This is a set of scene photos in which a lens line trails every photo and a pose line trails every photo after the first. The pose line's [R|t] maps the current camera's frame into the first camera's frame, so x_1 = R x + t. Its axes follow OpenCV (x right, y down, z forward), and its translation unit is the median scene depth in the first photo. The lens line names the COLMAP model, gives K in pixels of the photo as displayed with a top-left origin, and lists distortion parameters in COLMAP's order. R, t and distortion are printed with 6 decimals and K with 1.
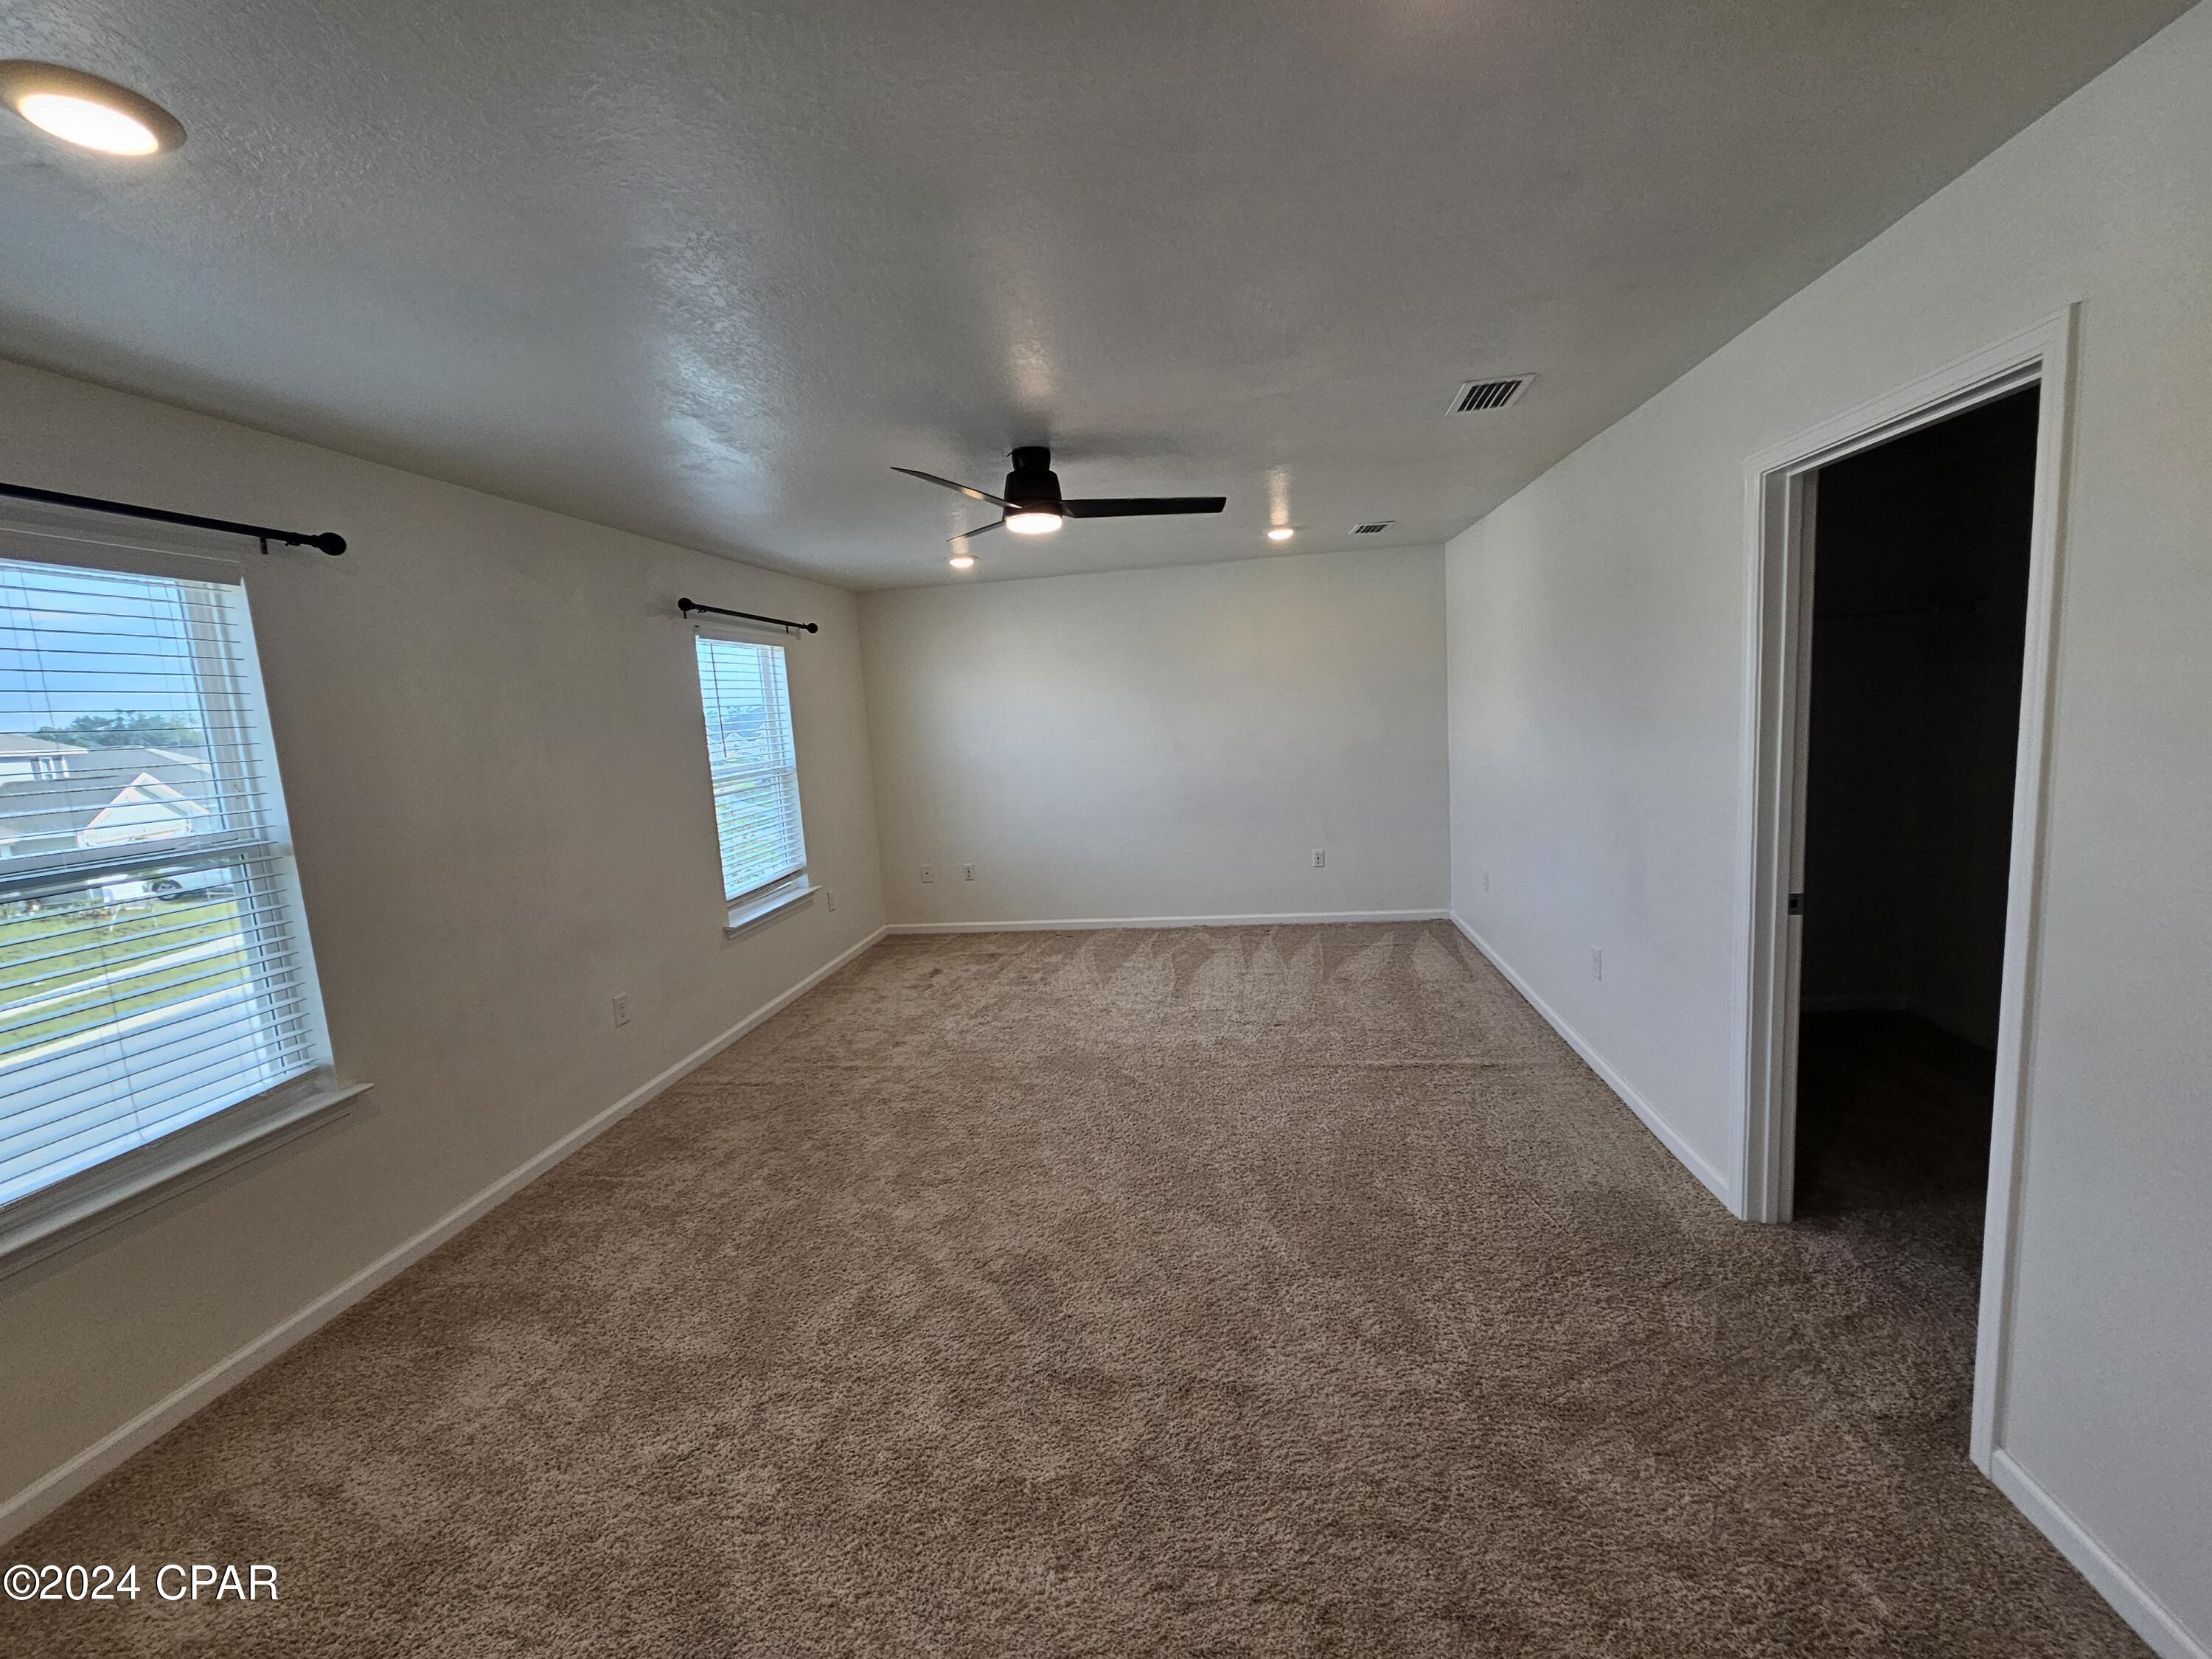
lens RADIAL K [[909.7, 0, 1100.1], [0, 909.7, 833.4], [0, 0, 1]] dist [0.002093, 0.000526]
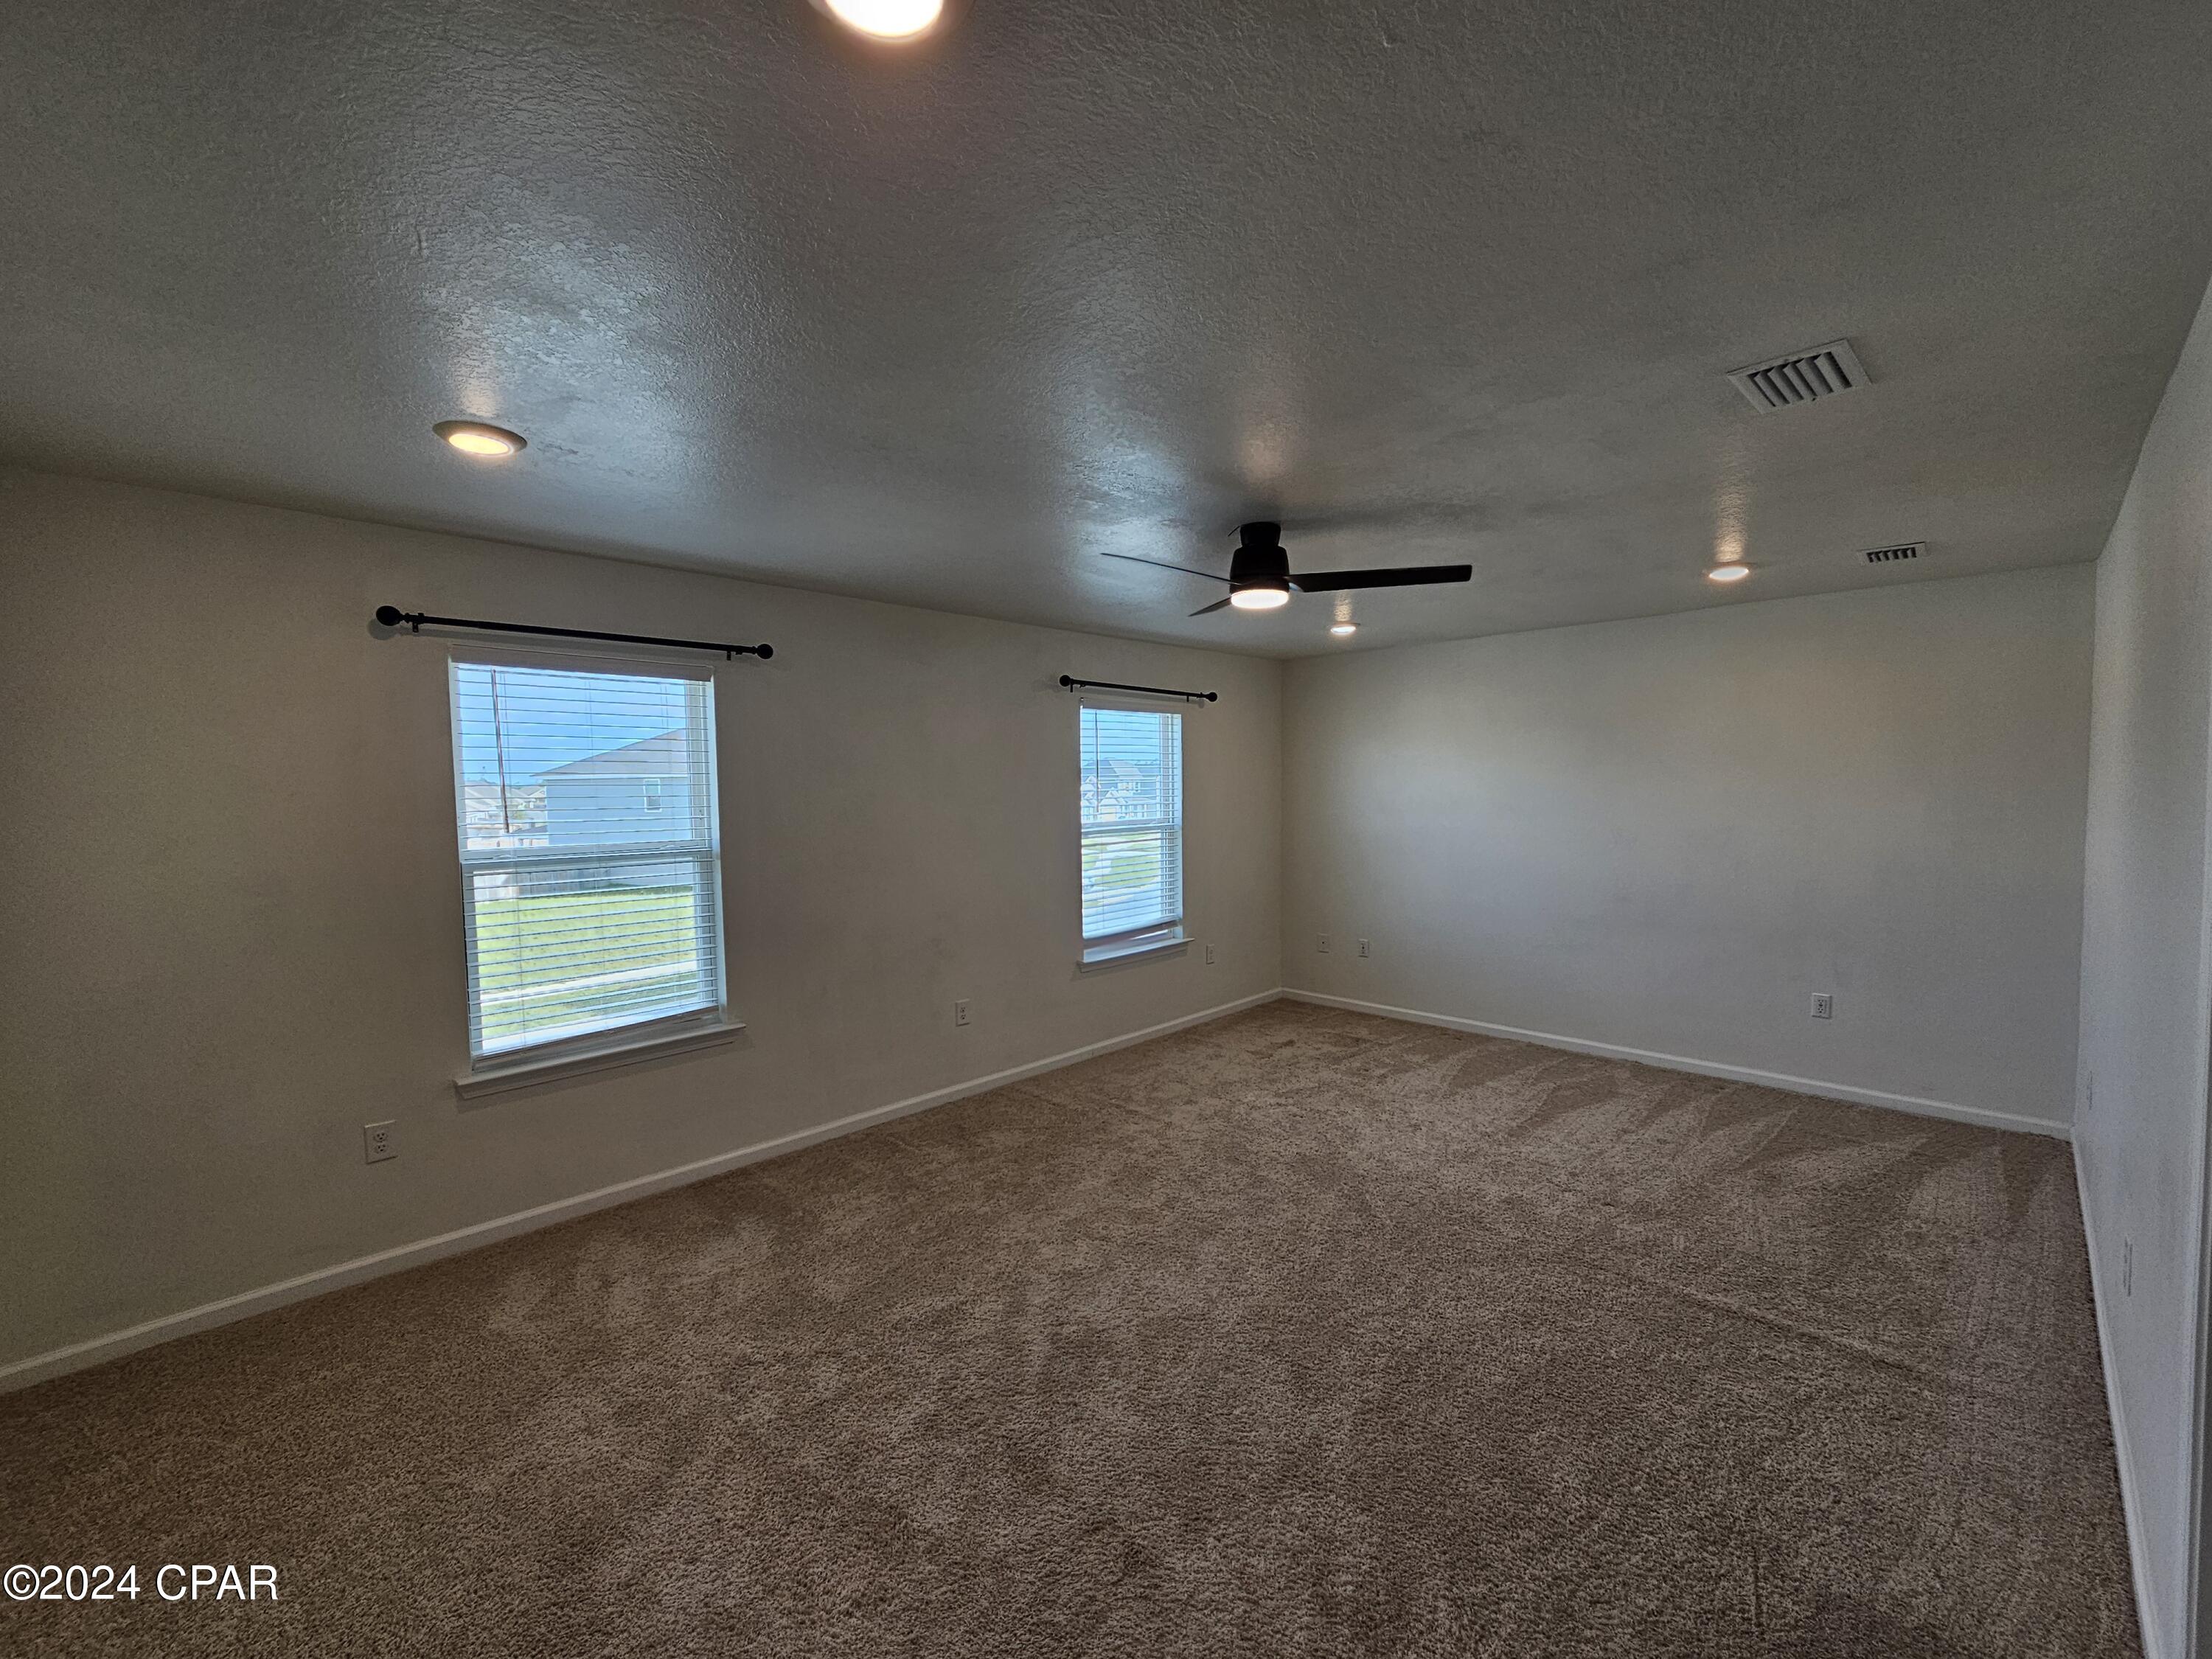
lens RADIAL K [[909.7, 0, 1088.4], [0, 909.7, 837.7], [0, 0, 1]] dist [0.002093, 0.000526]
pose [[0.799744, 0.086050, -0.594142, 0.302681], [-0.119032, 0.992754, -0.016441, -0.037320], [0.588422, 0.083870, 0.804192, 0.098104]]
